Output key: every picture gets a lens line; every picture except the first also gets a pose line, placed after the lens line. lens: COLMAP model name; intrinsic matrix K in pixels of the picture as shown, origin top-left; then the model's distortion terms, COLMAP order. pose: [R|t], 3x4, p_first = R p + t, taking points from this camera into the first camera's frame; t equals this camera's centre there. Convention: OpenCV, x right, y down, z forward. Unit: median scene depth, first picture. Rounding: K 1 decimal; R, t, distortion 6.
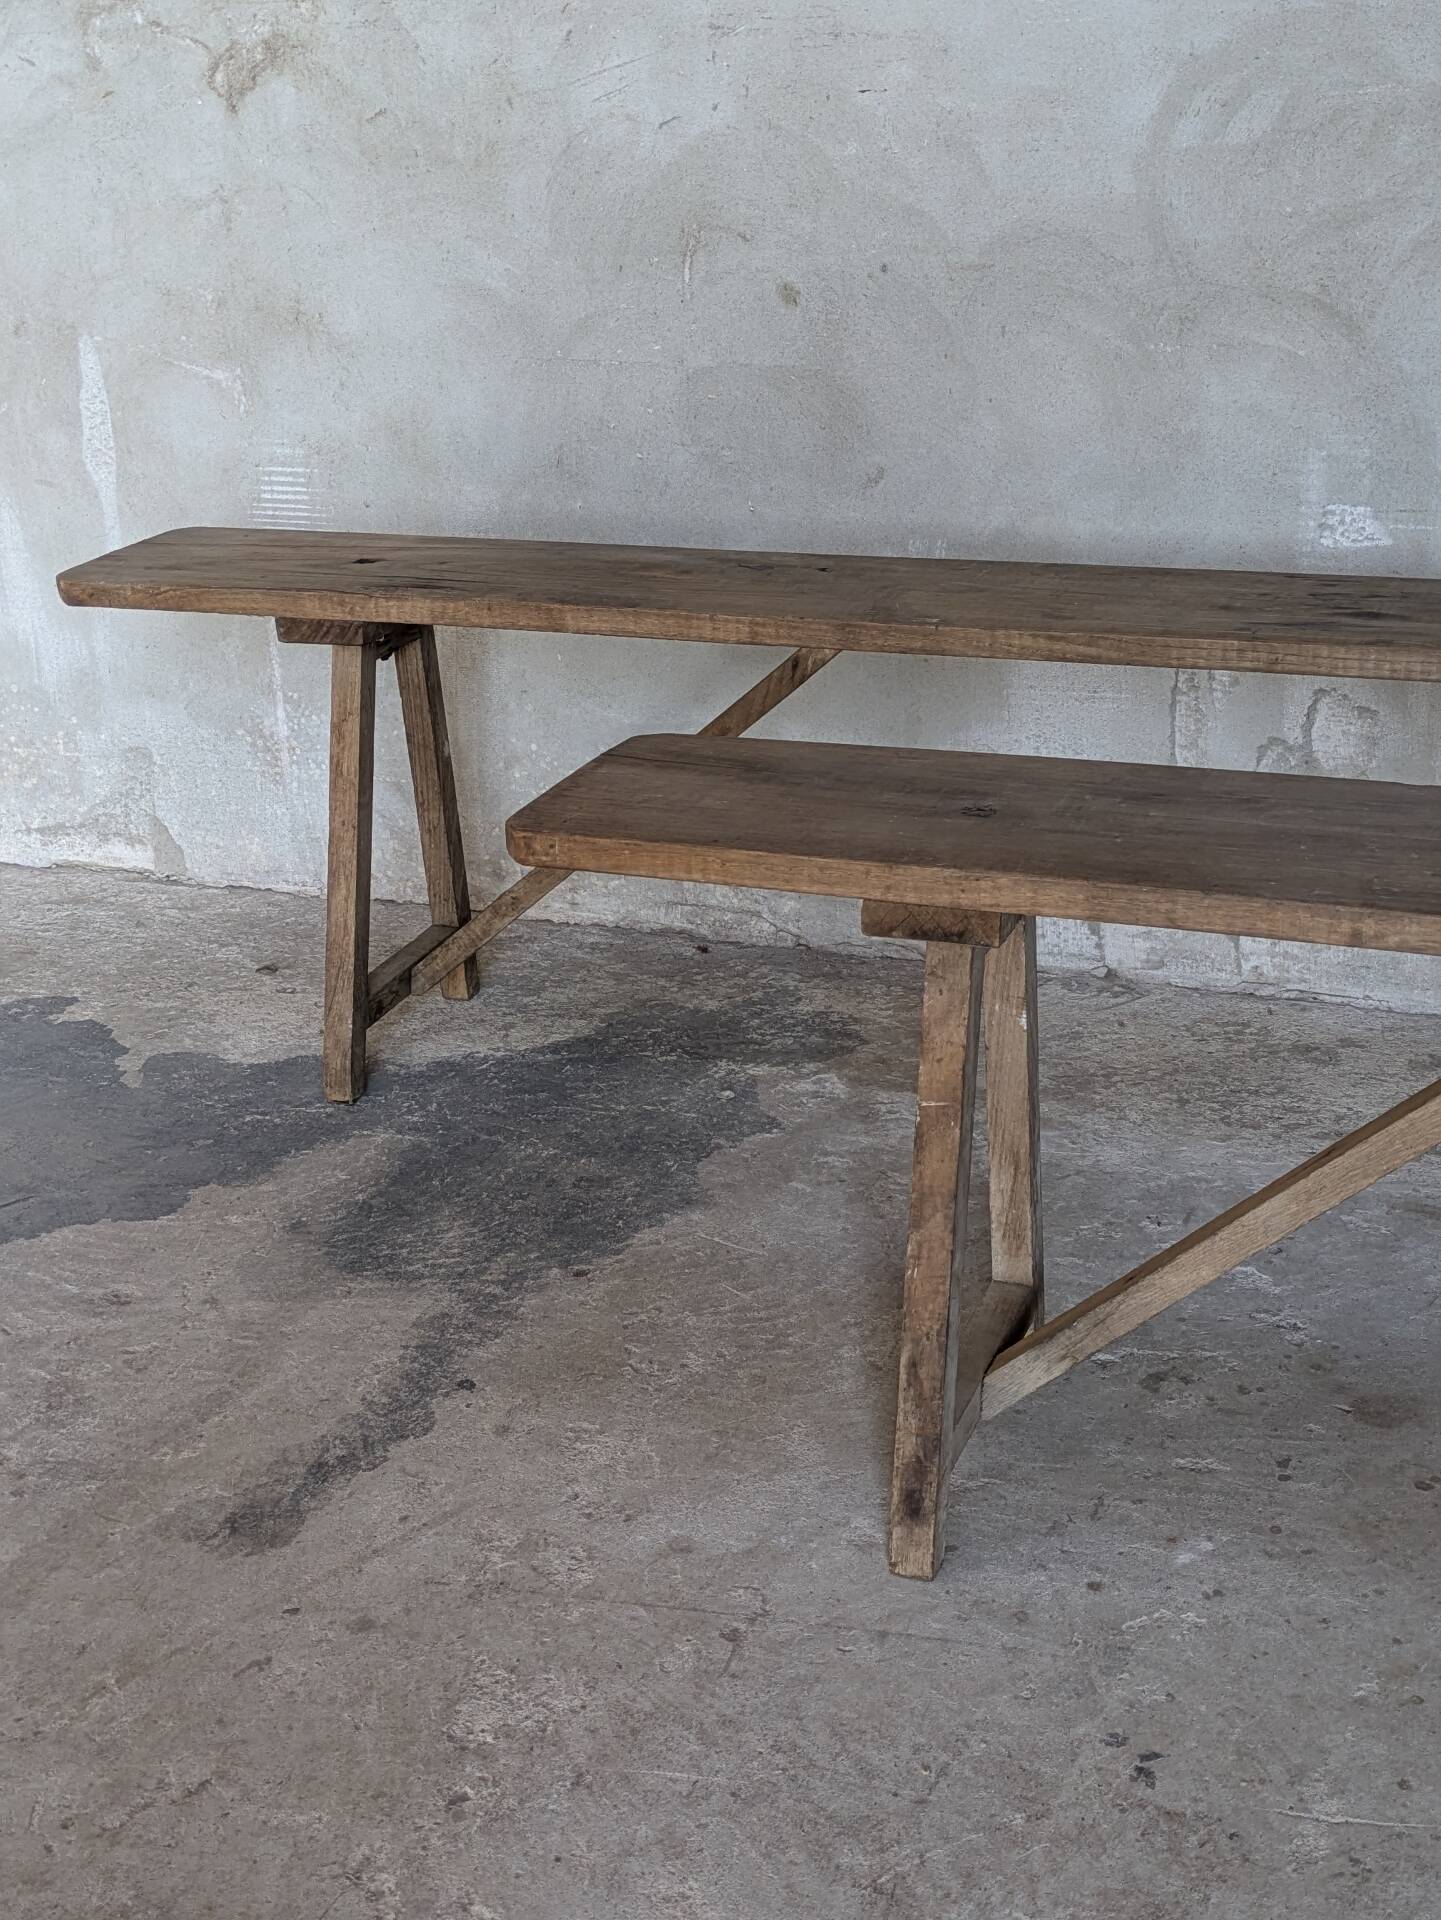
lens RADIAL K [[2490.9, 0, 688.4], [0, 2490.9, 942.2], [0, 0, 1]] dist [0.046438, 0.000000]
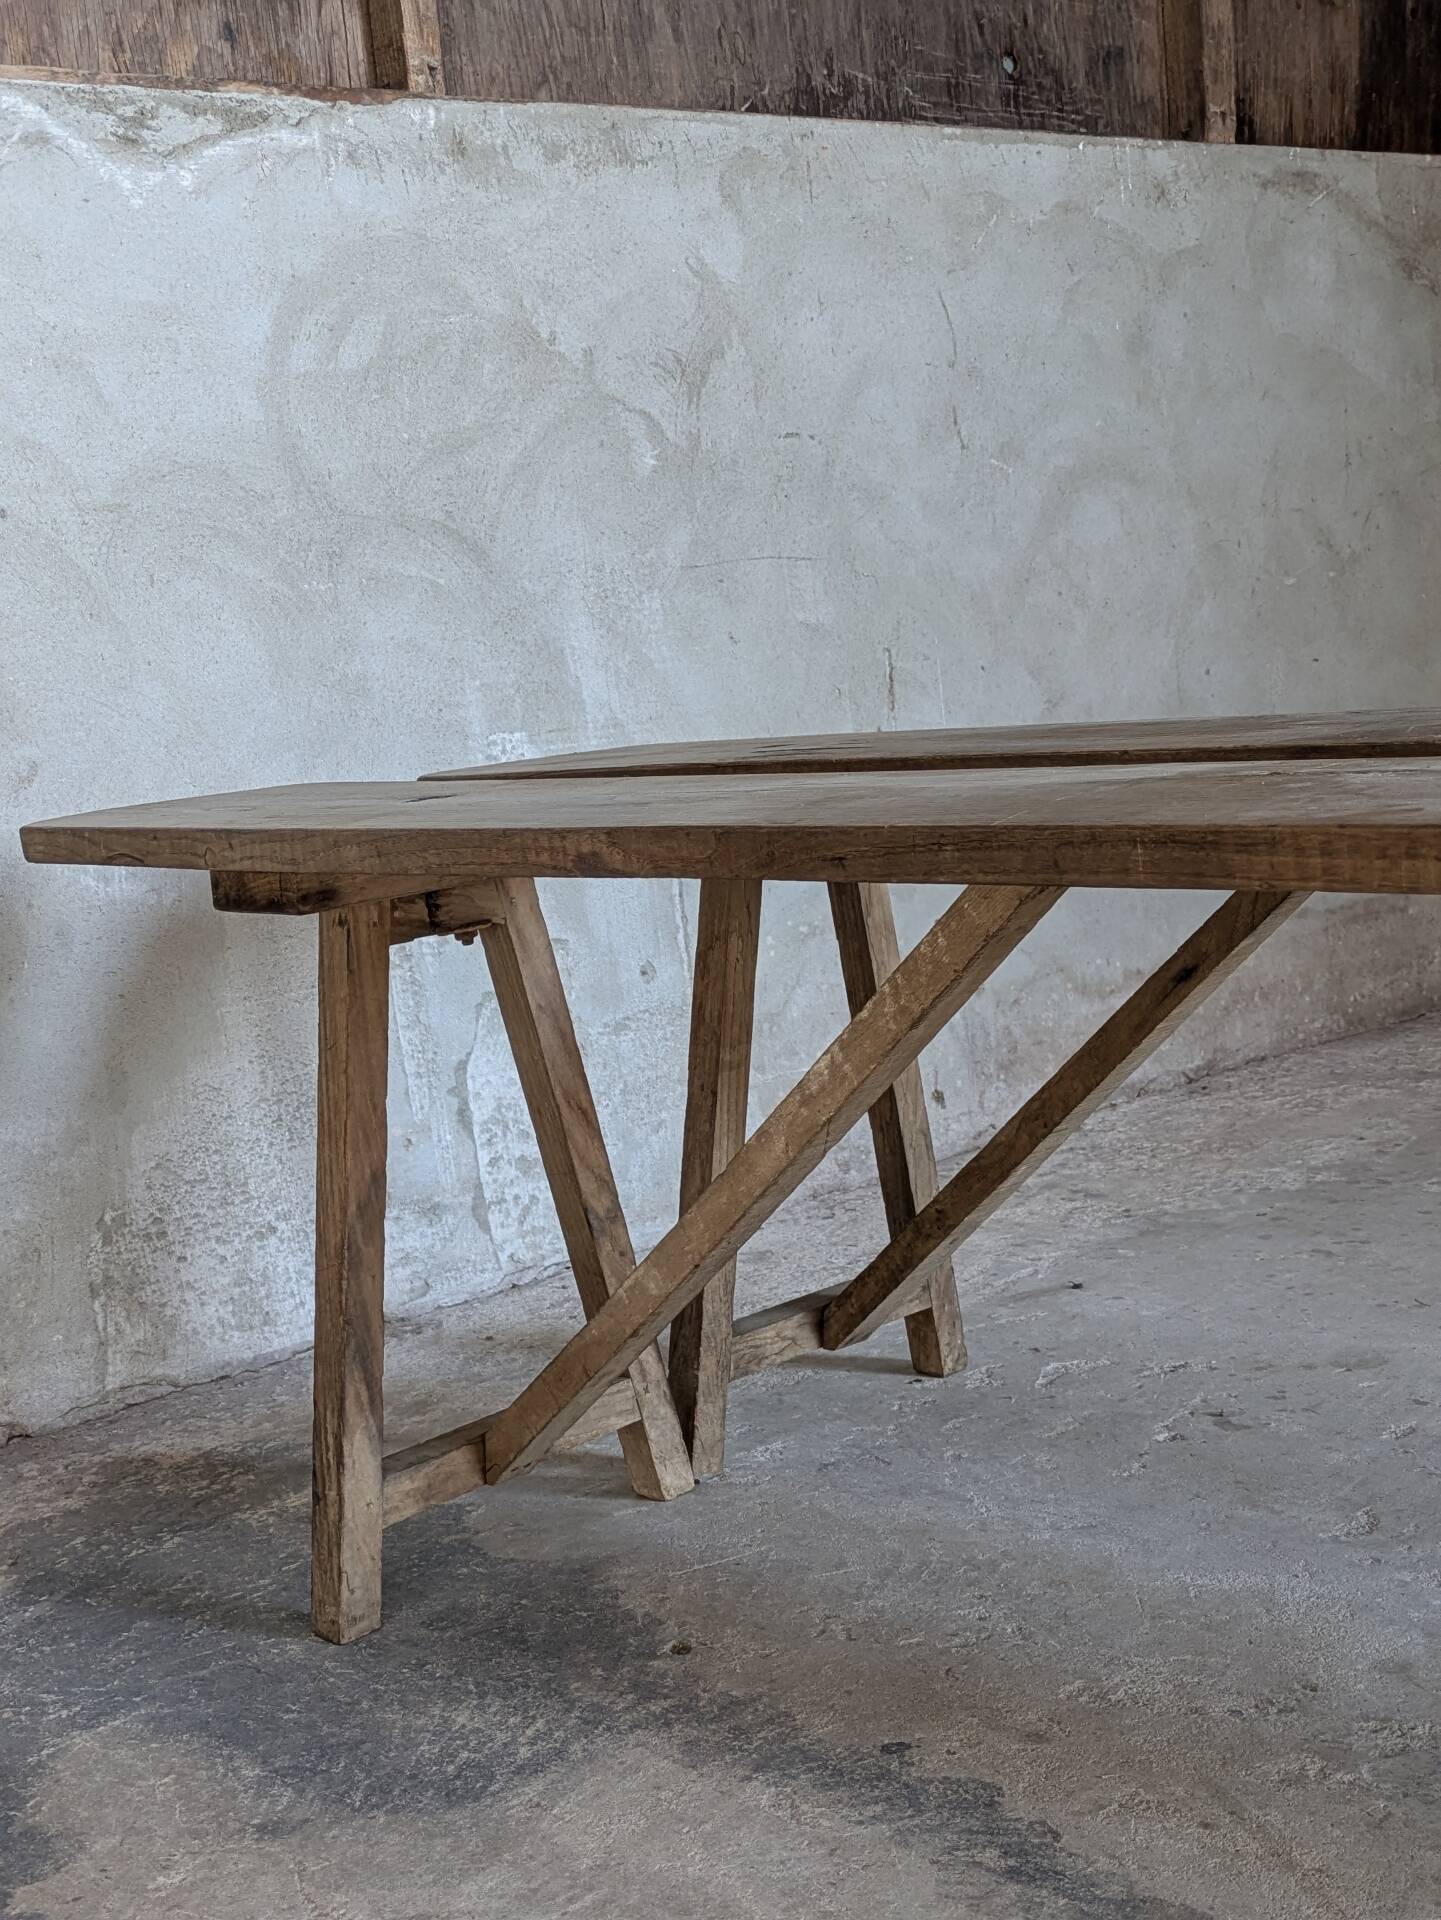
lens RADIAL K [[2490.9, 0, 716.4], [0, 2490.9, 951.2], [0, 0, 1]] dist [0.046438, 0.000000]
pose [[0.462914, -0.119392, 0.878326, -0.520459], [0.390819, 0.916866, -0.081347, 0.011697], [-0.795595, 0.380923, 0.471090, 0.484732]]
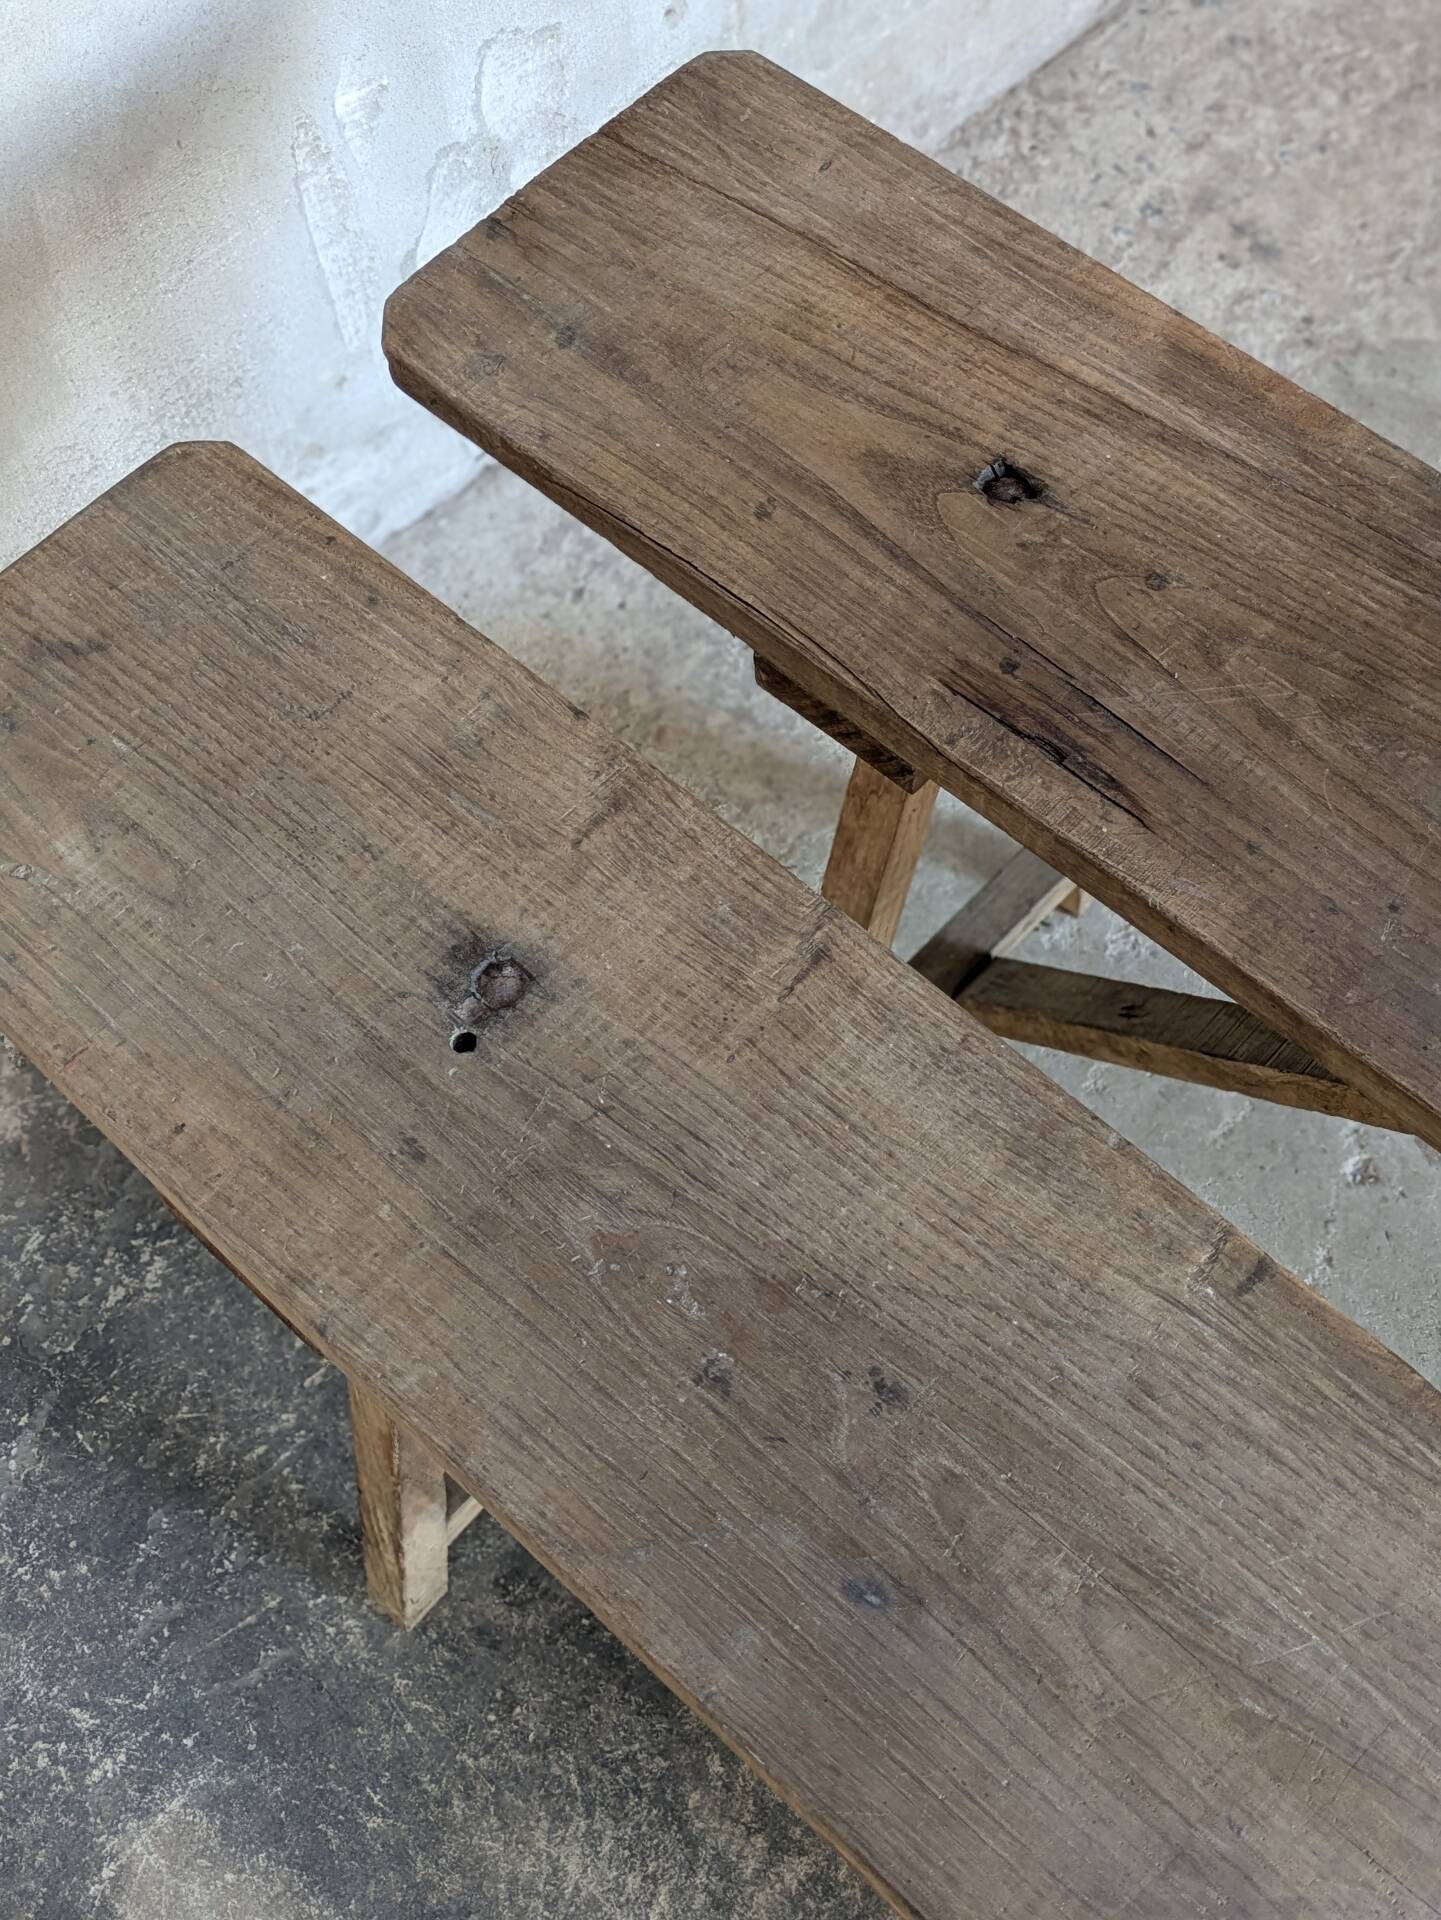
lens RADIAL K [[2490.9, 0, 724.0], [0, 2490.9, 947.5], [0, 0, 1]] dist [0.046438, 0.000000]
pose [[0.421761, -0.773159, 0.473648, -0.163661], [0.335368, 0.618358, 0.710748, -0.359108], [-0.842405, -0.140920, 0.520092, 0.594477]]
